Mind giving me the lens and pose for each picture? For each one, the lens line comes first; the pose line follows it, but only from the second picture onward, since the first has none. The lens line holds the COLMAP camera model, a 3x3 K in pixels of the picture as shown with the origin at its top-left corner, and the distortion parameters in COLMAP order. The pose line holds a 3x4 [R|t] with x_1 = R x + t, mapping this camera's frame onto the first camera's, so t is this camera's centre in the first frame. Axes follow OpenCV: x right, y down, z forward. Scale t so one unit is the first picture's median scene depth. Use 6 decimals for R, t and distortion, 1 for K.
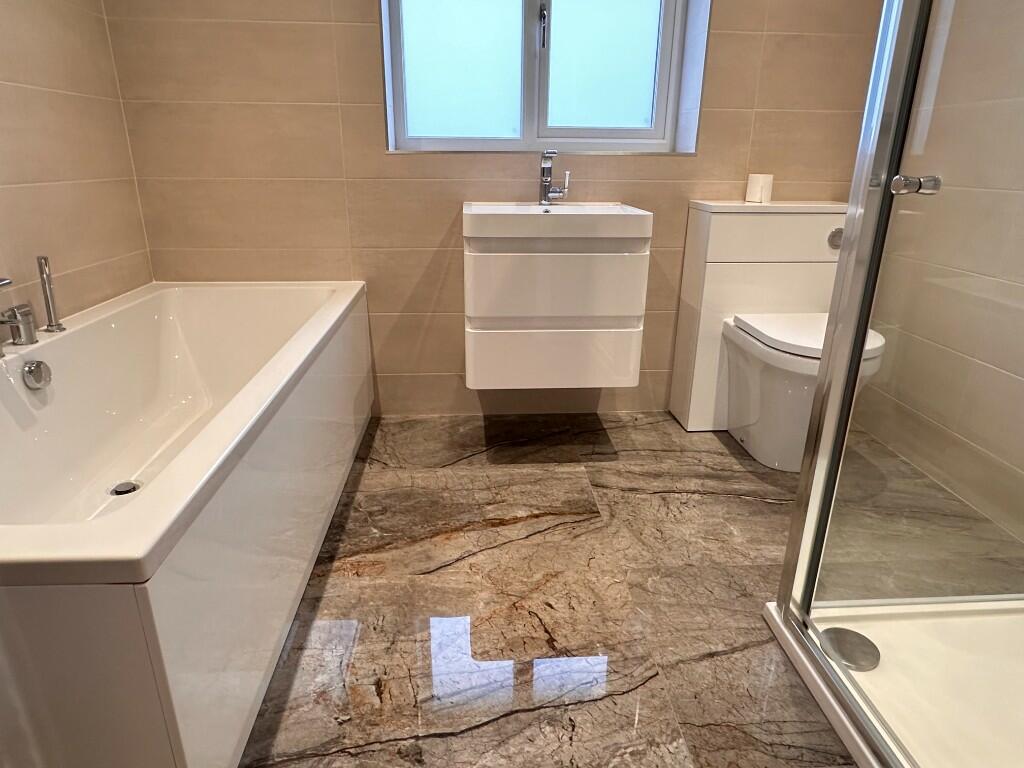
lens RADIAL K [[628.4, 0, 513.4], [0, 628.4, 381.8], [0, 0, 1]] dist [-0.002419, -0.000182]
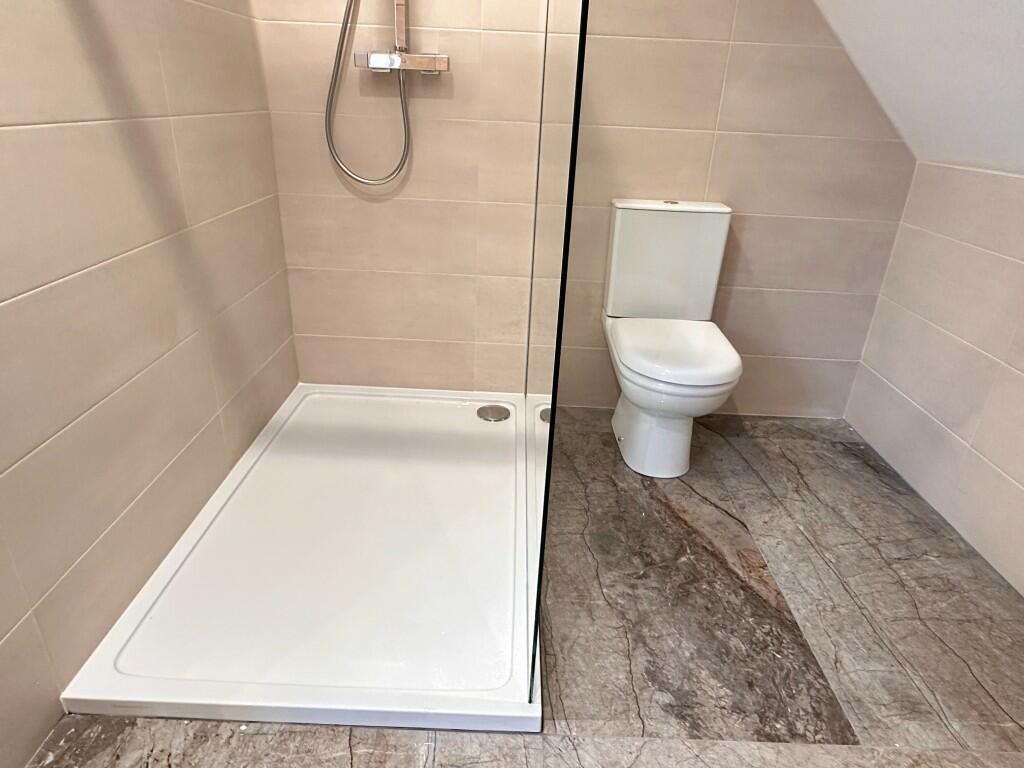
lens RADIAL K [[628.4, 0, 514.0], [0, 628.4, 386.8], [0, 0, 1]] dist [-0.002419, -0.000182]
pose [[0.081098, -0.419819, 0.903978, -0.948135], [0.292587, 0.877034, 0.381057, -0.390872], [-0.952794, 0.233589, 0.193959, 1.000975]]
